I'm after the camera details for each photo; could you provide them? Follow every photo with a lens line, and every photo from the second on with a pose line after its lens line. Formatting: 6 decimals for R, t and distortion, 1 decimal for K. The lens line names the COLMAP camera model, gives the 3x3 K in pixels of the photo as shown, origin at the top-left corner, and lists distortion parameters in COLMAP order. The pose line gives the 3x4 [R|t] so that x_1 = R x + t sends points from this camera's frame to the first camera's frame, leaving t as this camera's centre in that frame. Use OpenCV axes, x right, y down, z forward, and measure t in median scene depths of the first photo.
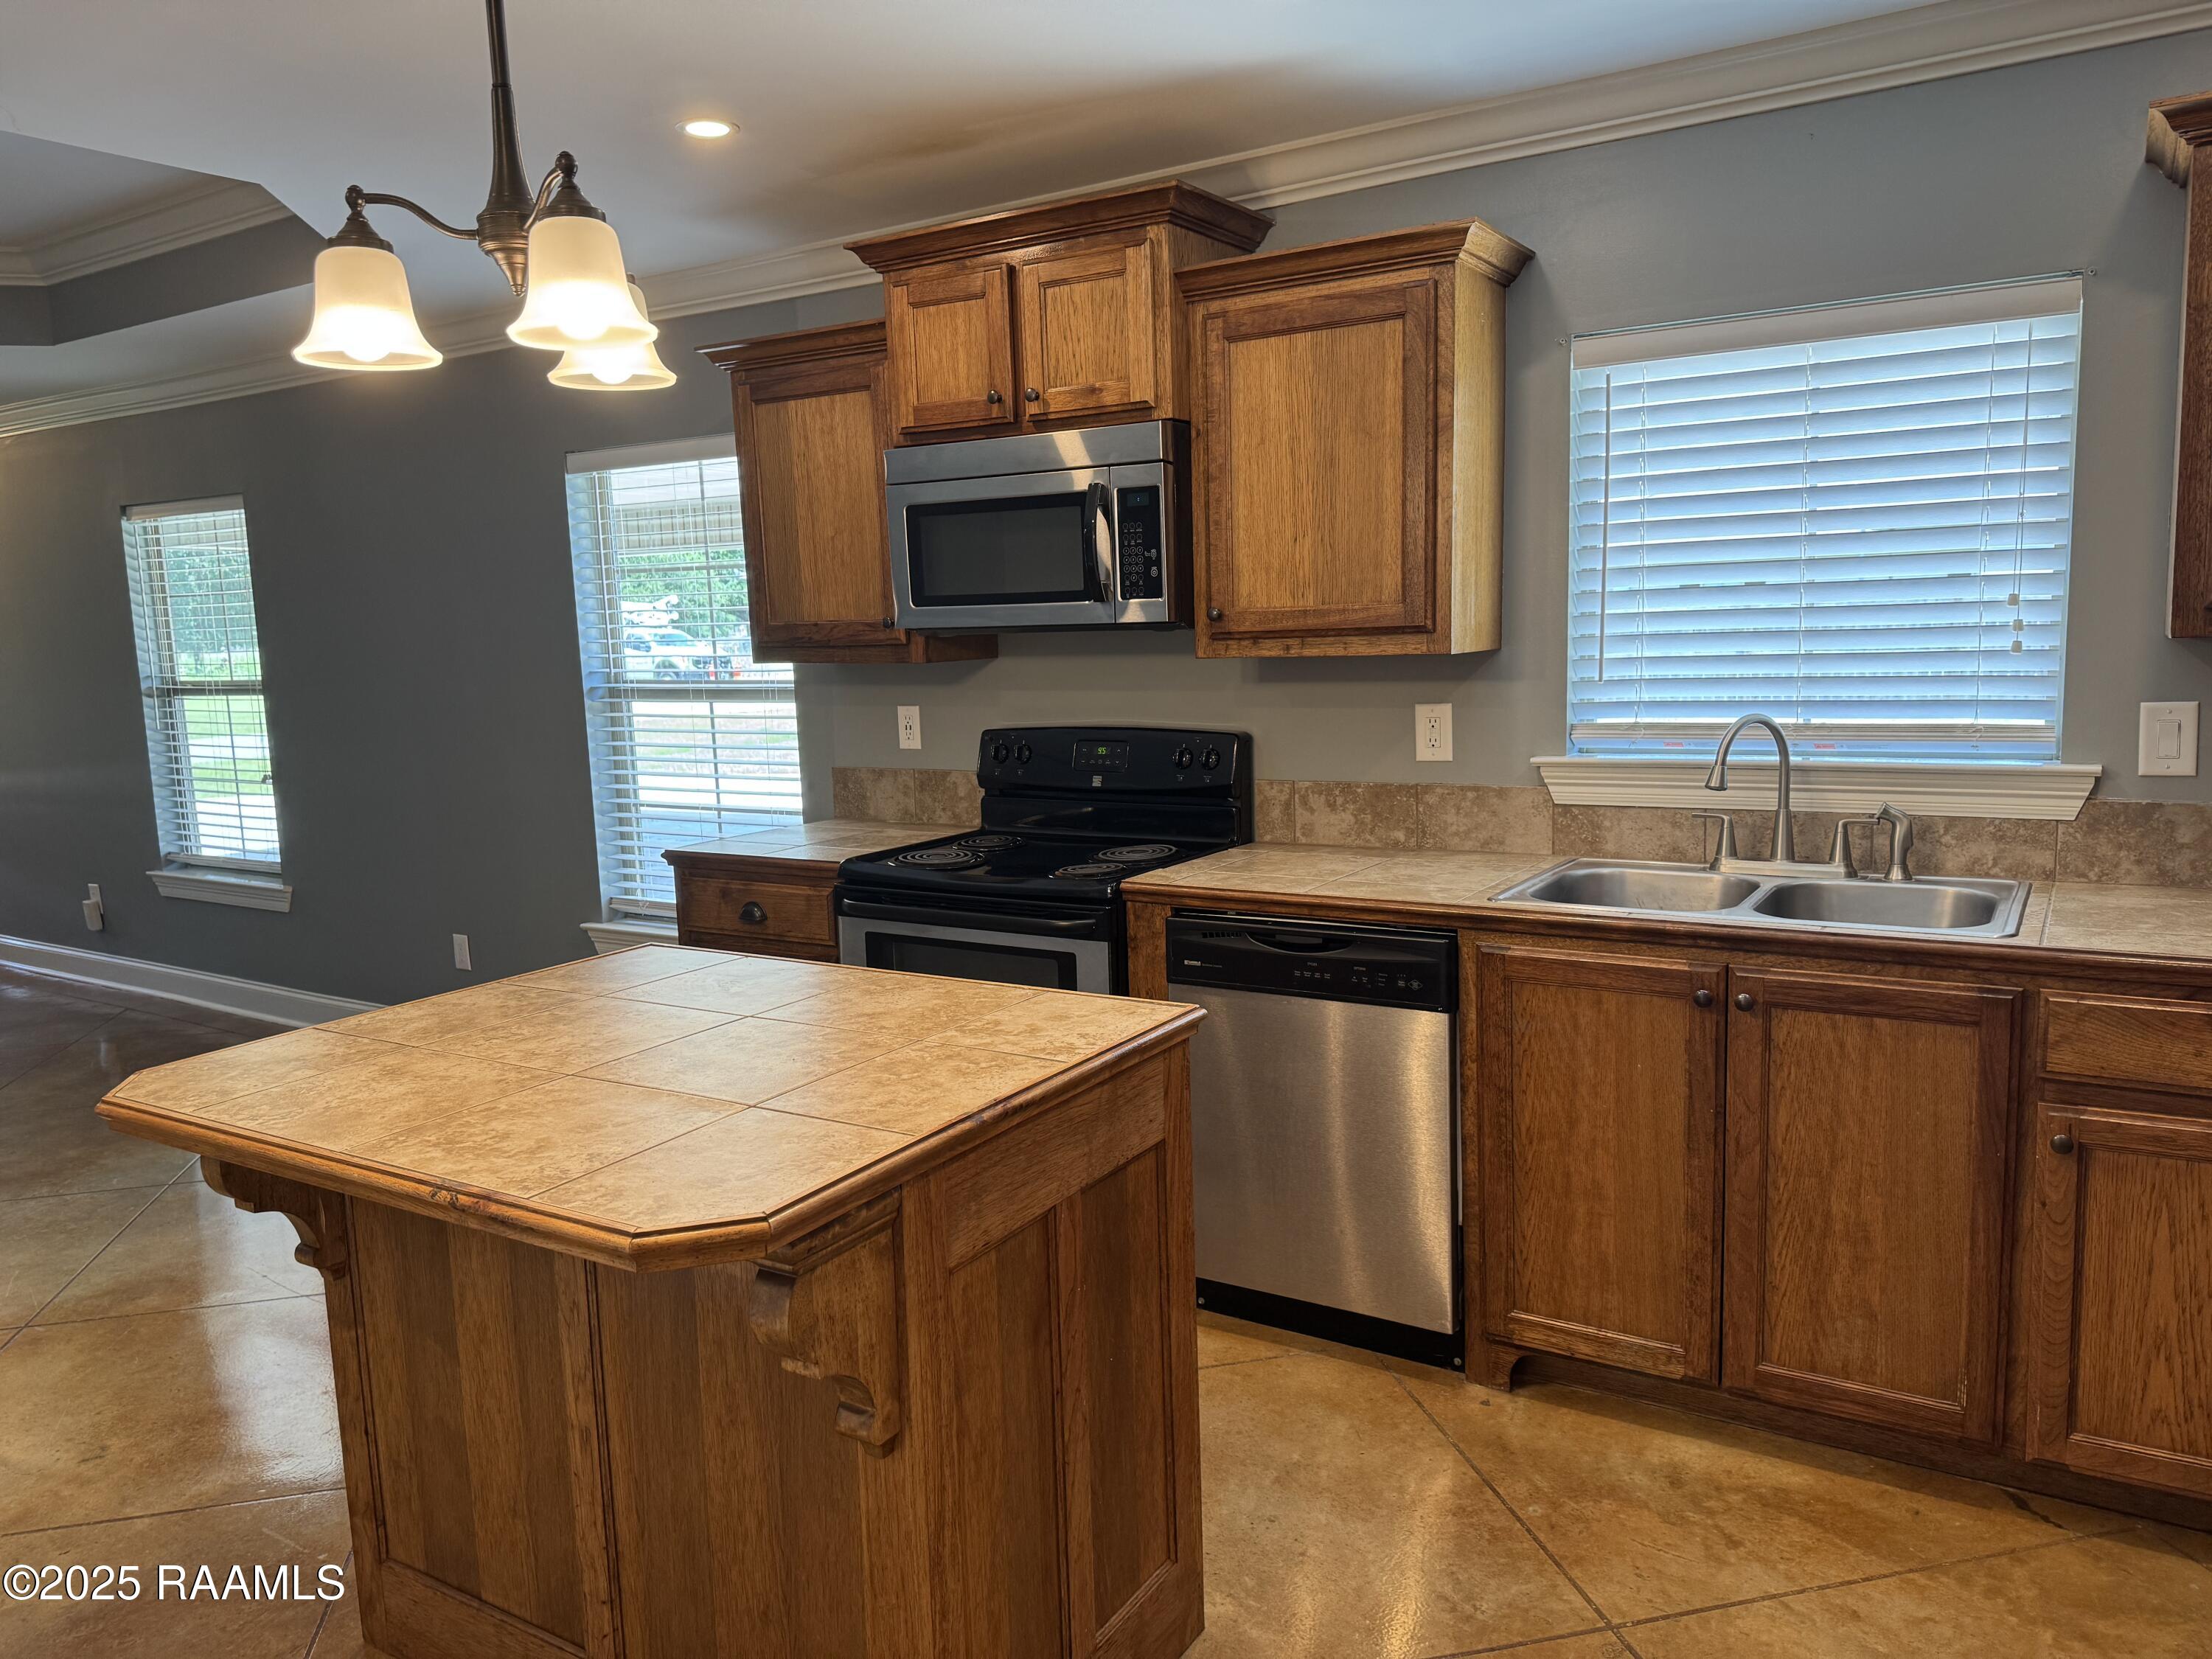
lens RADIAL K [[1565.7, 0, 1106.0], [0, 1565.7, 829.5], [0, 0, 1]] dist [0.108765, -0.001268]
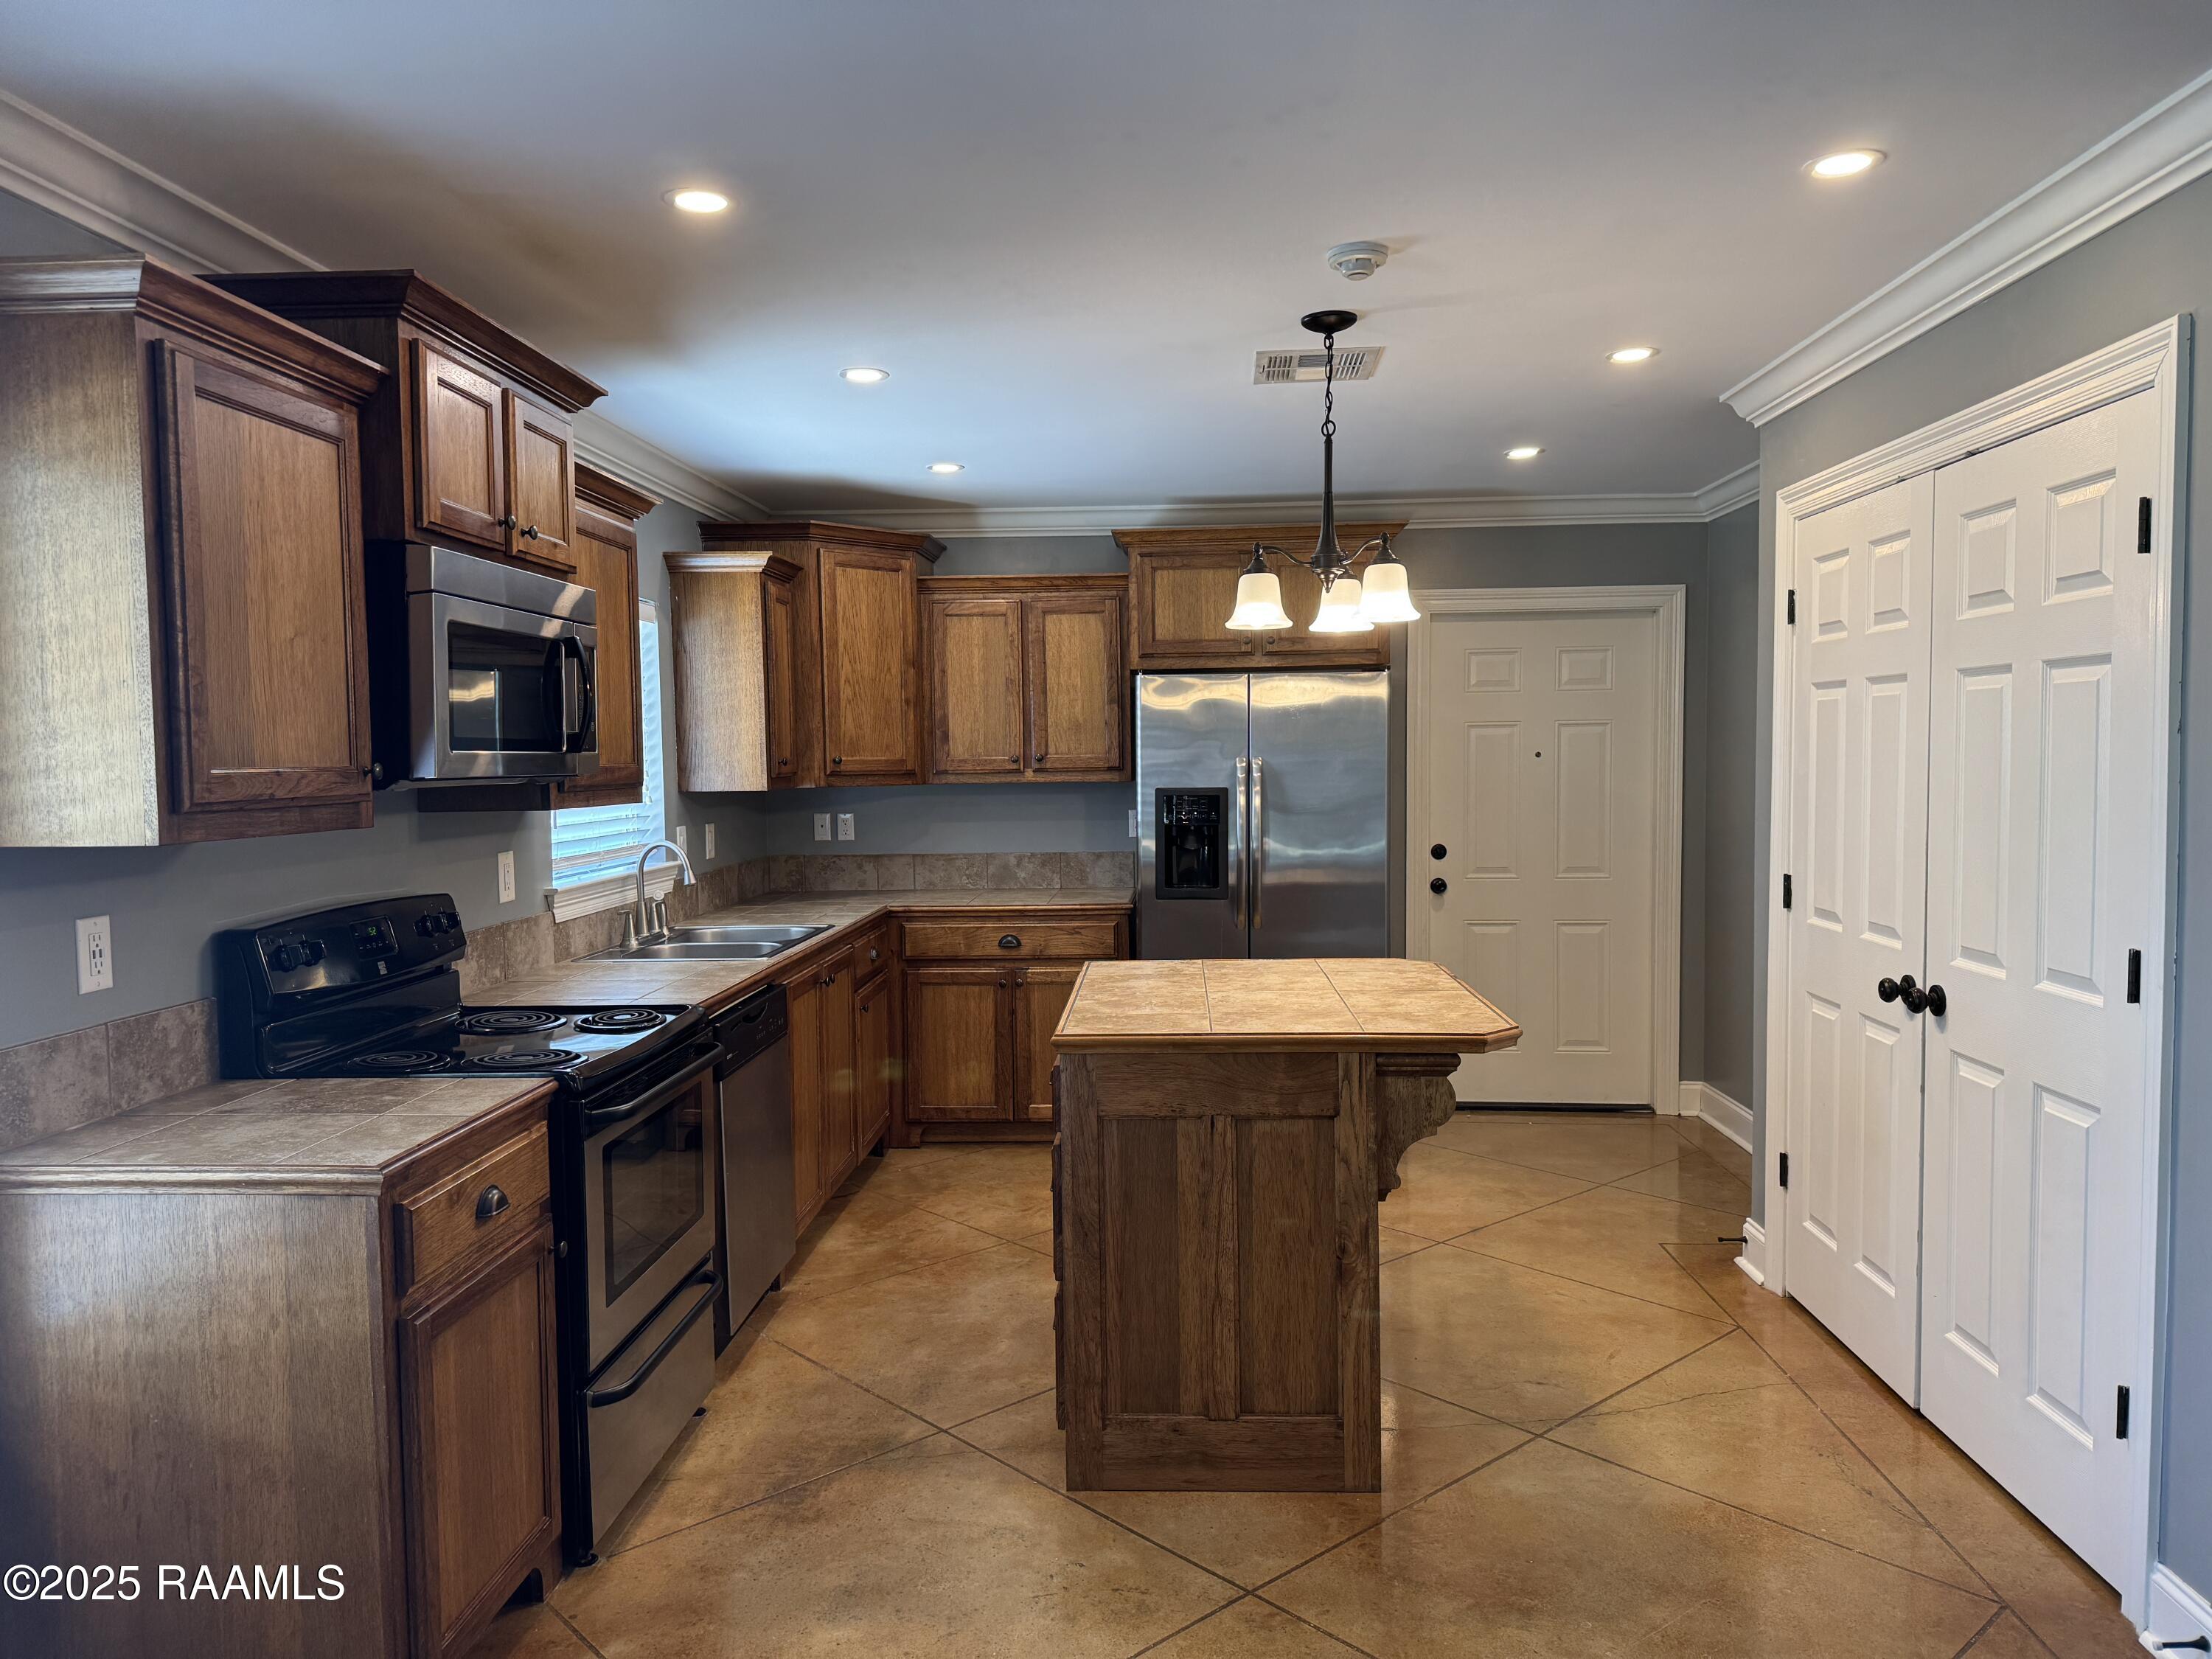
lens RADIAL K [[1565.7, 0, 1106.0], [0, 1565.7, 829.5], [0, 0, 1]] dist [0.108765, -0.001268]
pose [[-0.478976, -0.003278, 0.877822, -0.836453], [0.151397, 0.984700, 0.086286, -0.105990], [-0.864674, 0.174228, -0.471151, 0.950512]]
